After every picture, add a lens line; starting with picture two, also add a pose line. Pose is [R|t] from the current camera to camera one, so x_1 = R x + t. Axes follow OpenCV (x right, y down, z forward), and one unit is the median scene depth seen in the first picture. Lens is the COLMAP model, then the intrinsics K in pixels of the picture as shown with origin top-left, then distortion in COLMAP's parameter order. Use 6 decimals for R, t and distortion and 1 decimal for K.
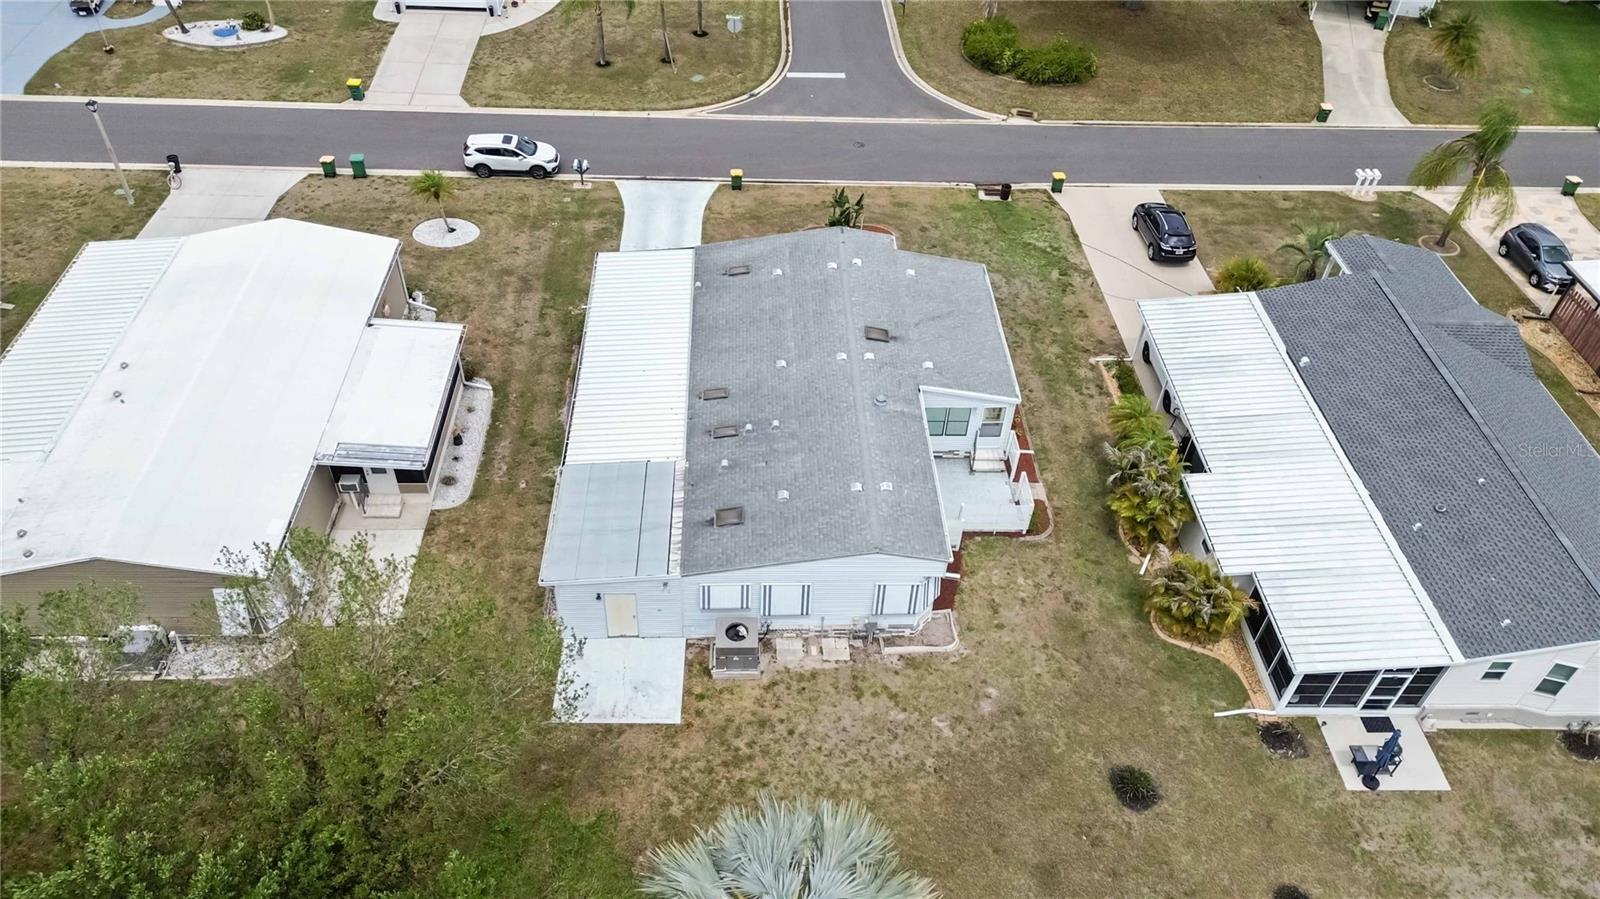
lens RADIAL K [[1126.5, 0, 794.3], [0, 1126.5, 451.9], [0, 0, 1]] dist [0.081839, -0.084415]
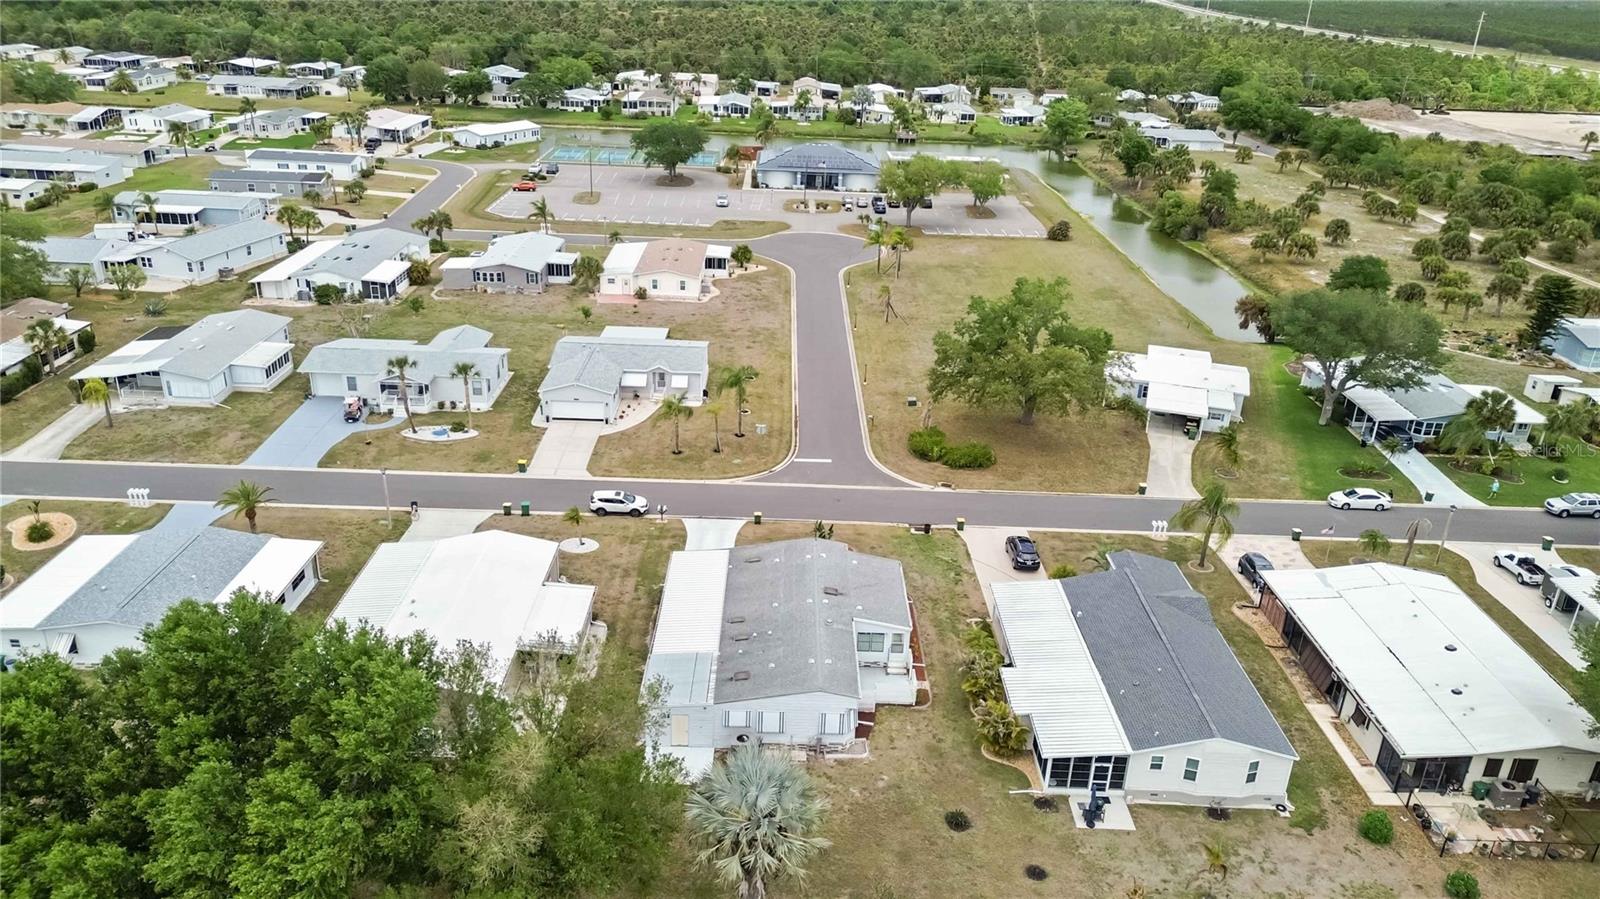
lens RADIAL K [[1126.5, 0, 794.3], [0, 1126.5, 451.9], [0, 0, 1]] dist [0.081839, -0.084415]
pose [[0.999381, 0.010999, -0.033402, 0.070087], [-0.021625, 0.941233, -0.337064, 0.272052], [0.027732, 0.337578, 0.940889, -0.695546]]
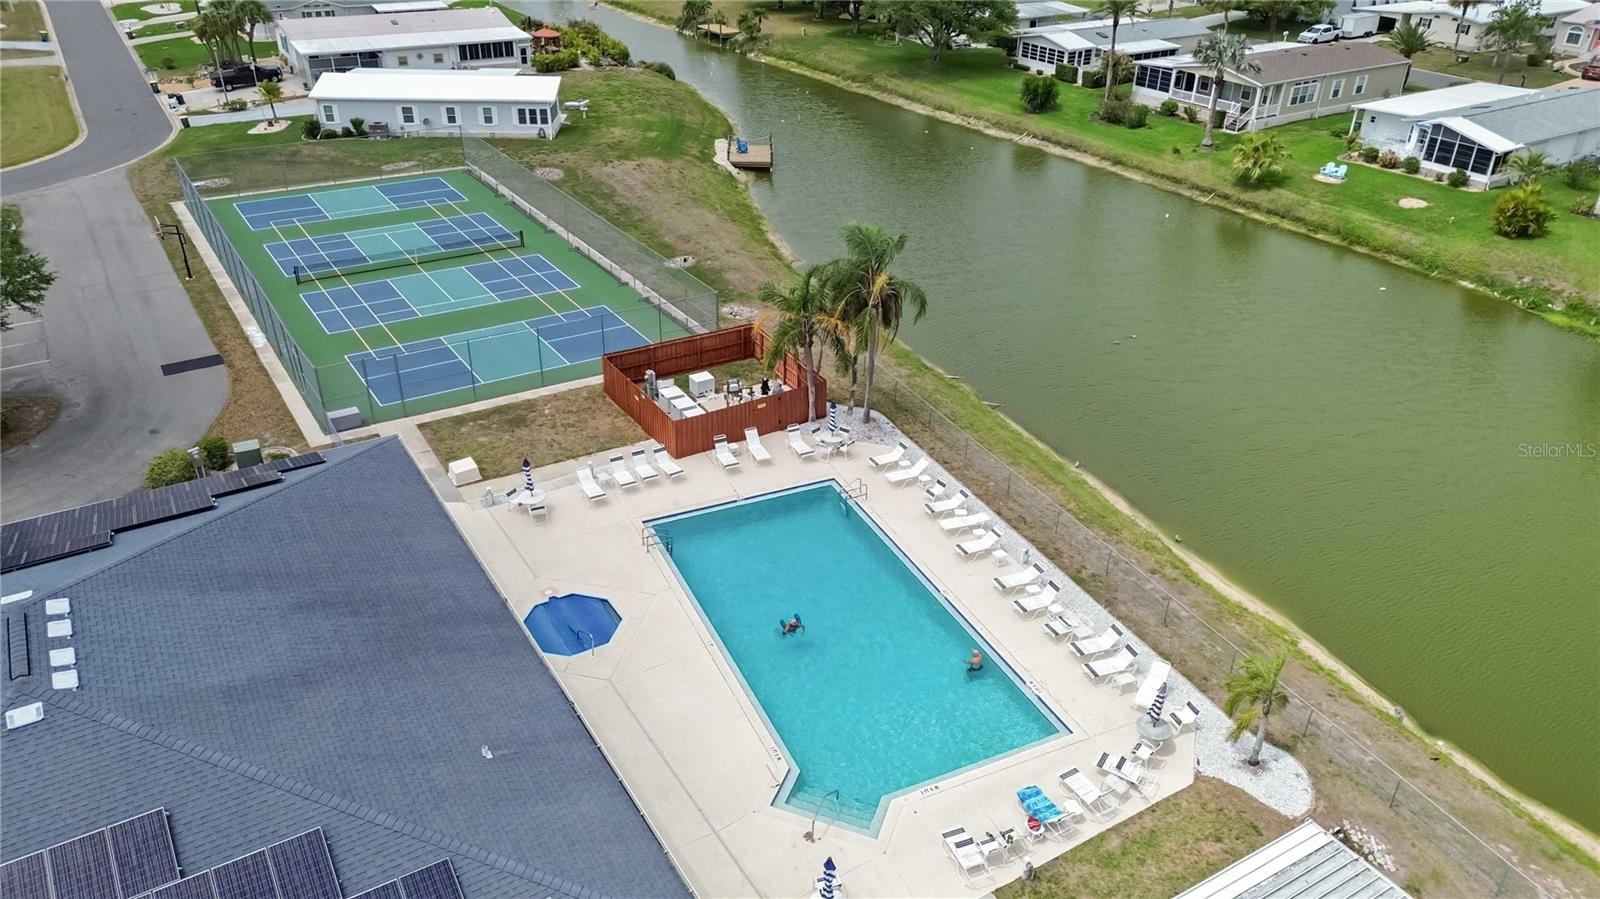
lens RADIAL K [[1126.5, 0, 794.3], [0, 1126.5, 451.9], [0, 0, 1]] dist [0.081839, -0.084415]
pose [[0.491240, 0.401959, -0.772730, 0.605426], [-0.593611, 0.803722, 0.040710, -3.193824], [0.637424, 0.438702, 0.633428, 3.610732]]
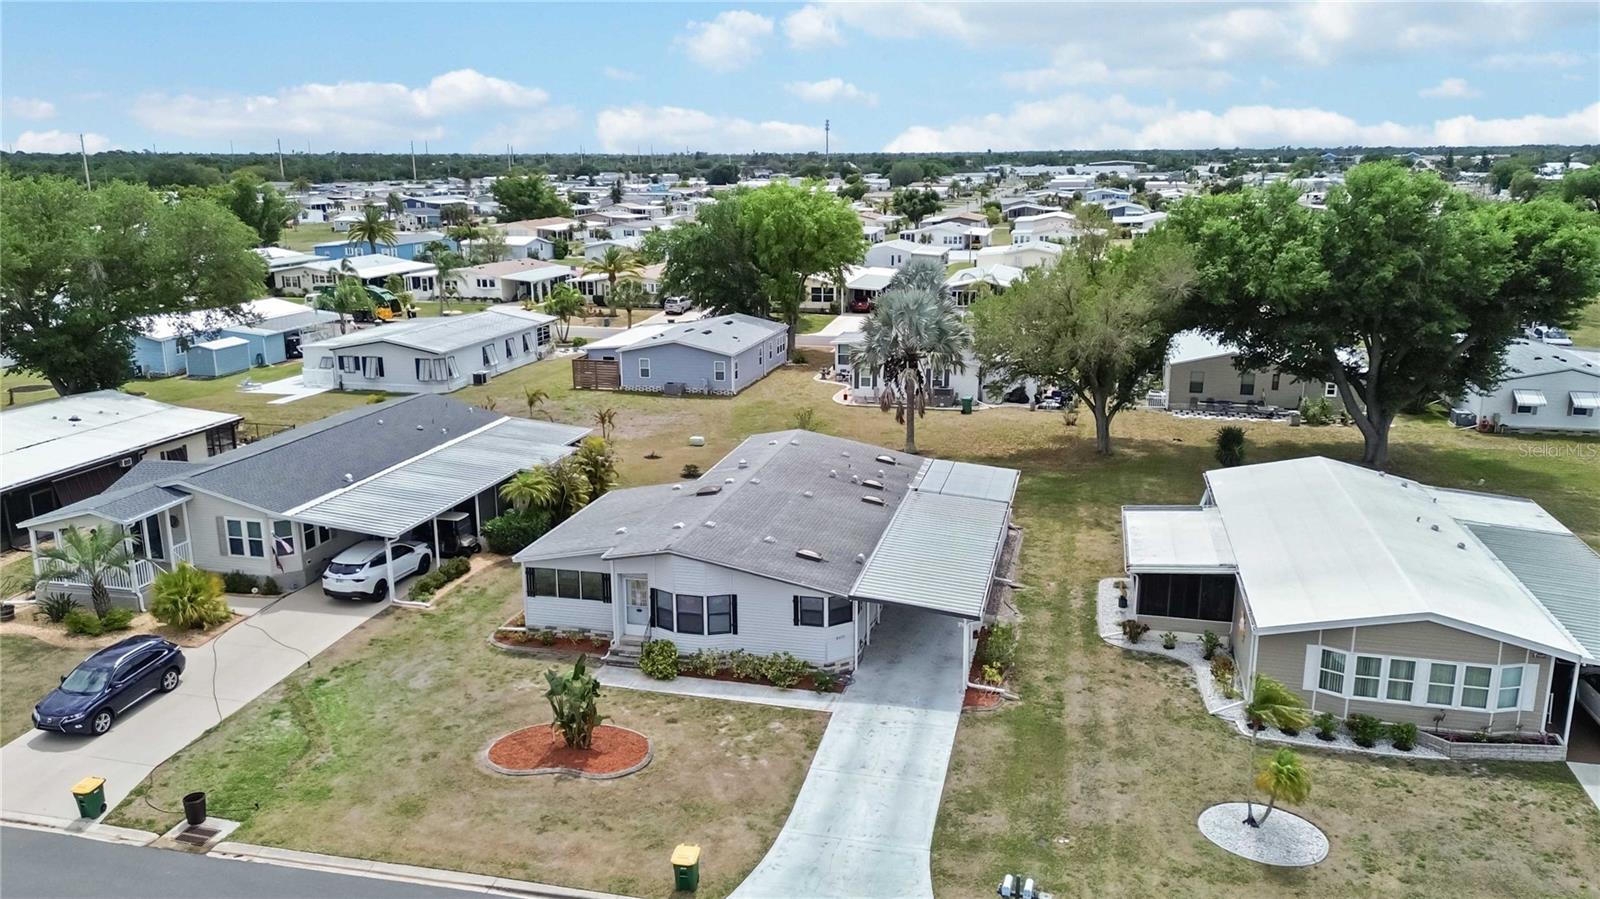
lens RADIAL K [[1200.4, 0, 794.1], [0, 1200.4, 447.9], [0, 0, 1]] dist [0.092398, -0.106168]
pose [[-0.960392, -0.099622, 0.260236, -0.274795], [0.165577, 0.547133, 0.820505, -0.981787], [-0.224124, 0.831096, -0.508967, 1.456967]]
